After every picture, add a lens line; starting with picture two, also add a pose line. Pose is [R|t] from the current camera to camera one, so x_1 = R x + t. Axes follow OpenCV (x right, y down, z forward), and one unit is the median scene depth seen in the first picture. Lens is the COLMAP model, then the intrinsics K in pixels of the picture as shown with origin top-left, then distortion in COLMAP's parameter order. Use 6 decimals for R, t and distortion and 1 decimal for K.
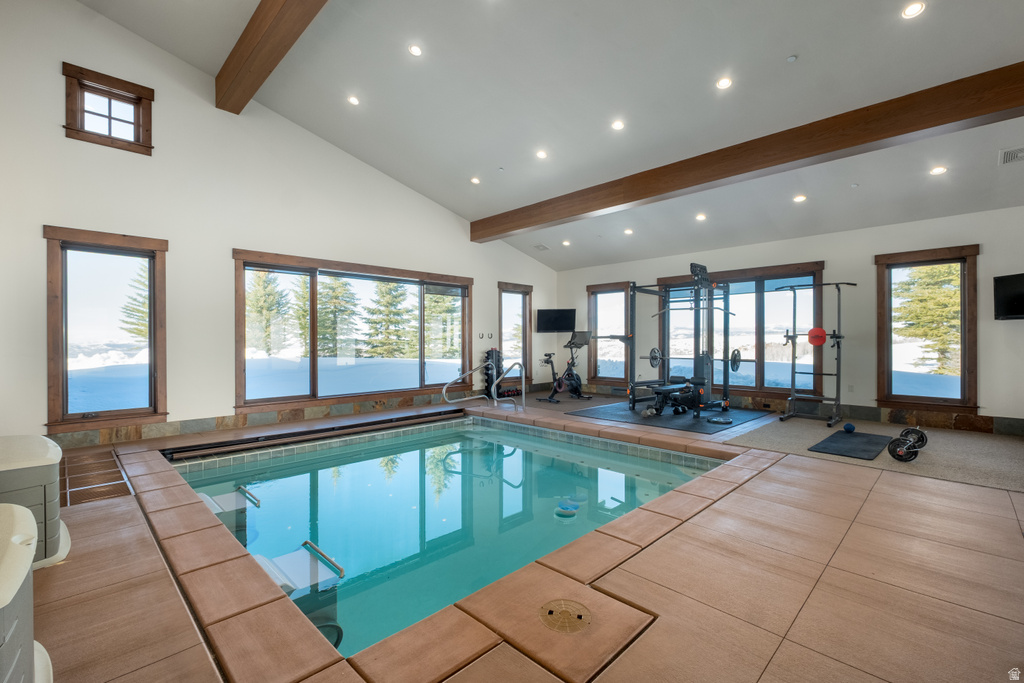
lens RADIAL K [[459.2, 0, 510.0], [0, 459.2, 333.8], [0, 0, 1]] dist [-0.000134, -0.000123]
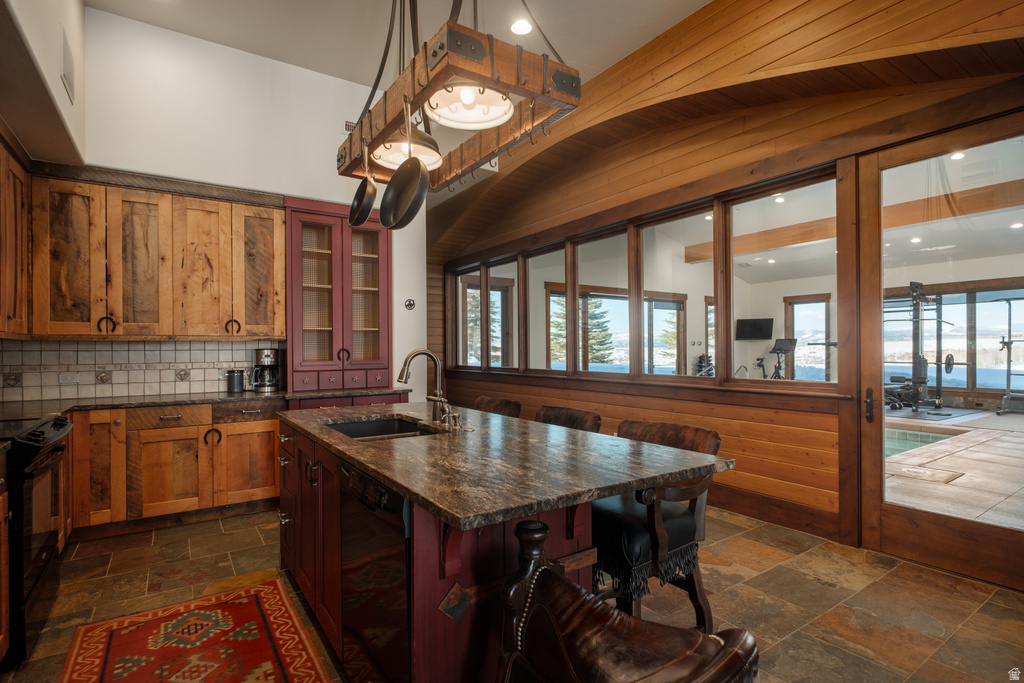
lens RADIAL K [[508.9, 0, 512.0], [0, 508.9, 341.5], [0, 0, 1]] dist [-0.002179, -0.000642]
pose [[0.982295, -0.005951, -0.187246, -0.320549], [0.006126, 0.999981, 0.000359, -0.003925], [0.187240, -0.001500, 0.982313, -0.418857]]
